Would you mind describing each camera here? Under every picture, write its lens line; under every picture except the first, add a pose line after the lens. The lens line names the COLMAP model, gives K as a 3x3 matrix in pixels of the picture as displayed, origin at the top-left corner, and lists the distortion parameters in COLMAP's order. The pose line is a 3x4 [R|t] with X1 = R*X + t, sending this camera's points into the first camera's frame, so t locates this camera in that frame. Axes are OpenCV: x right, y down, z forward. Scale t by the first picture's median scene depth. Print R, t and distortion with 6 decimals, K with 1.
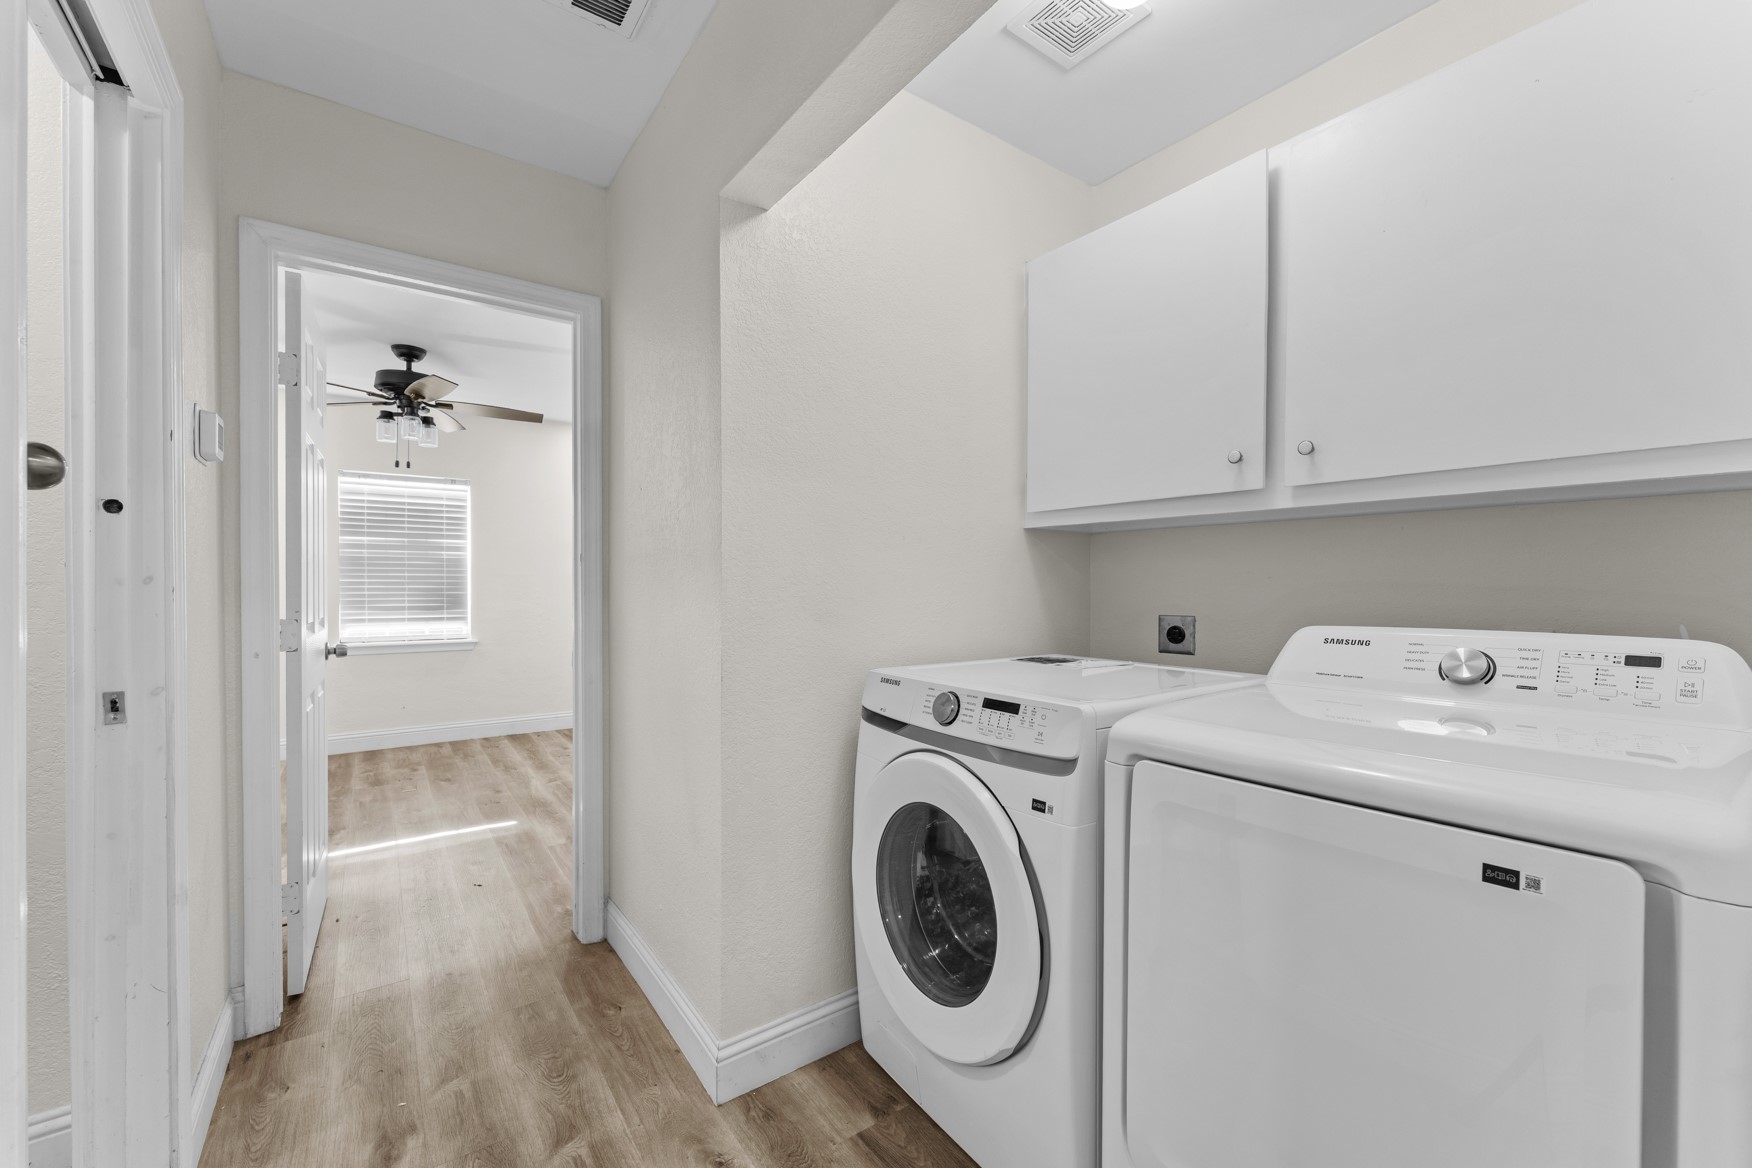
lens RADIAL K [[702.3, 0, 878.0], [0, 702.3, 585.8], [0, 0, 1]] dist [0.000228, -0.000186]
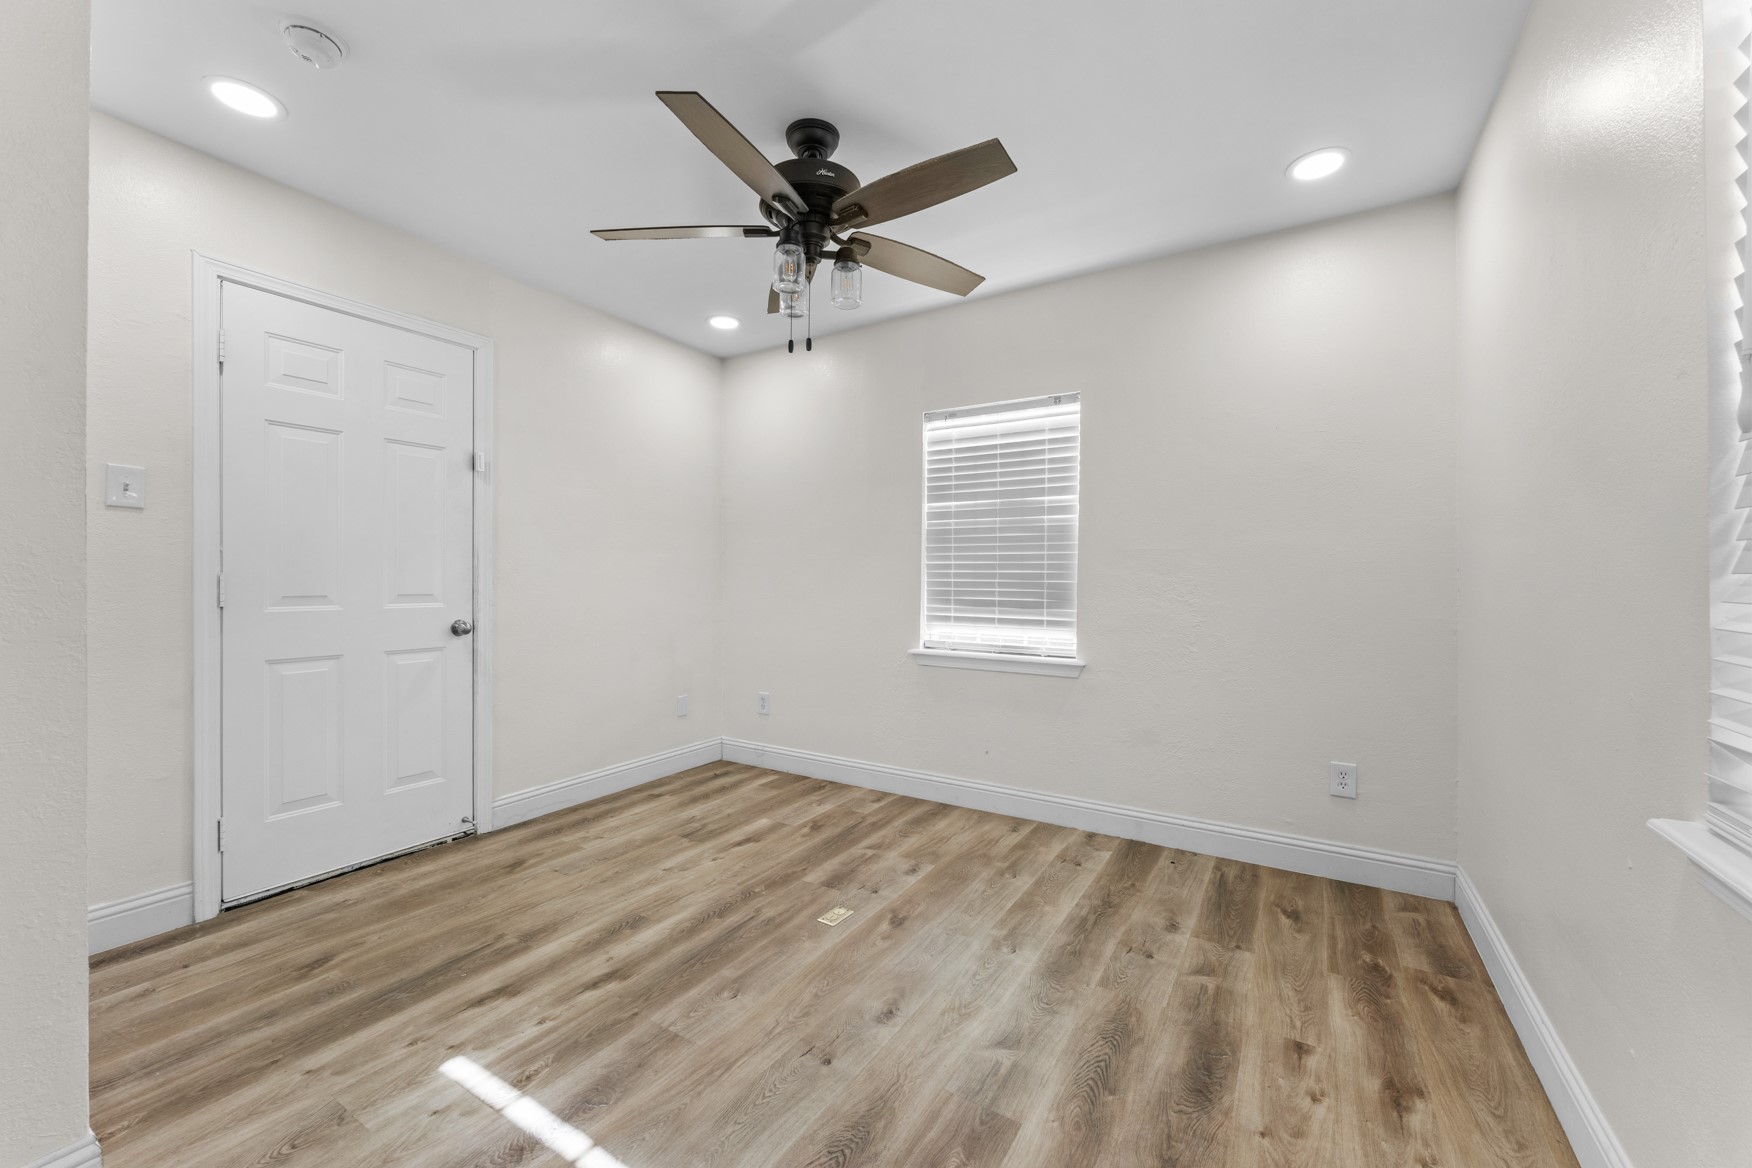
lens RADIAL K [[702.3, 0, 872.3], [0, 702.3, 580.6], [0, 0, 1]] dist [0.000228, -0.000186]
pose [[0.379393, 0.003458, -0.925229, -0.104456], [-0.011117, 0.999938, -0.000821, 0.012307], [0.925169, 0.010597, 0.379408, 0.663750]]
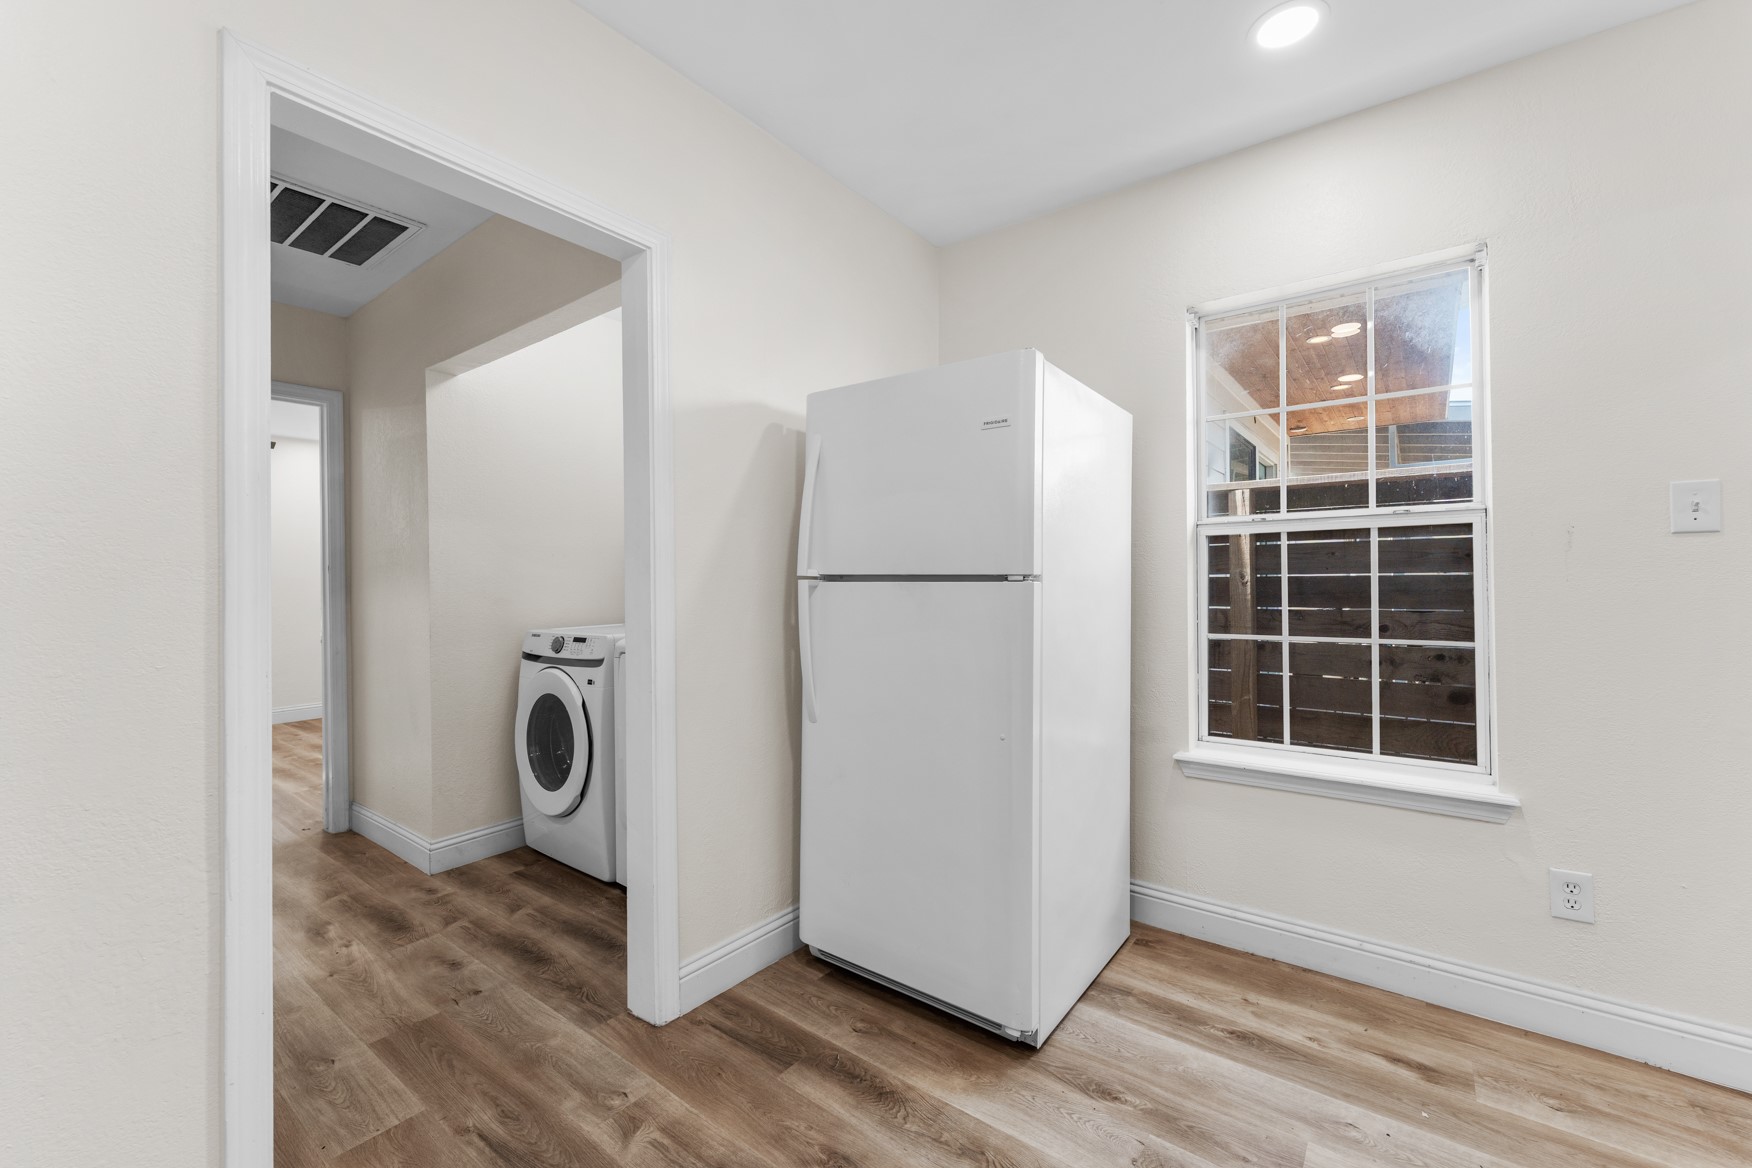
lens RADIAL K [[702.3, 0, 866.4], [0, 702.3, 579.9], [0, 0, 1]] dist [0.000228, -0.000186]
pose [[0.957818, -0.012200, 0.287115, 0.239165], [0.014008, 0.999893, -0.004244, 0.008389], [-0.287033, 0.008087, 0.957887, -0.752442]]
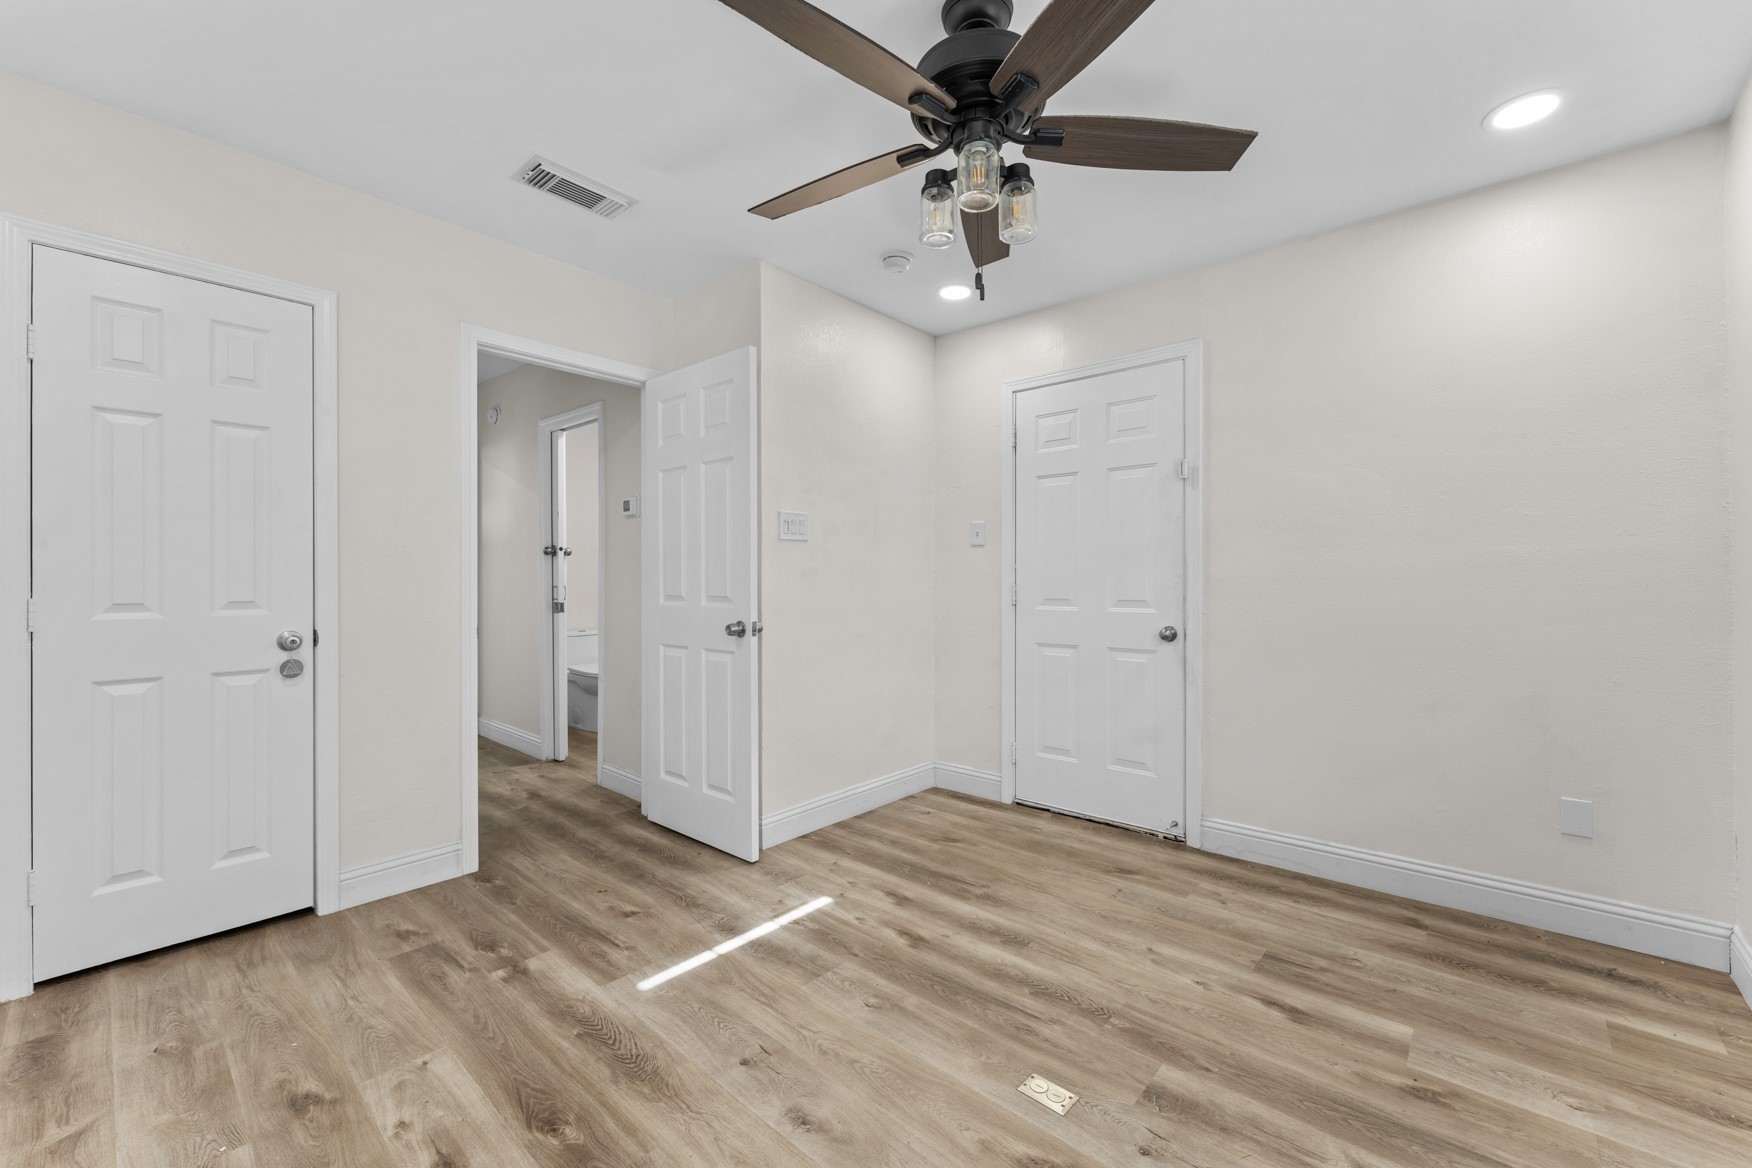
lens RADIAL K [[702.3, 0, 874.6], [0, 702.3, 581.9], [0, 0, 1]] dist [0.000228, -0.000186]
pose [[-0.977774, -0.002353, -0.209650, -0.407007], [-0.003289, 0.999986, 0.004117, 0.008489], [0.209638, 0.004715, -0.977768, 1.109947]]
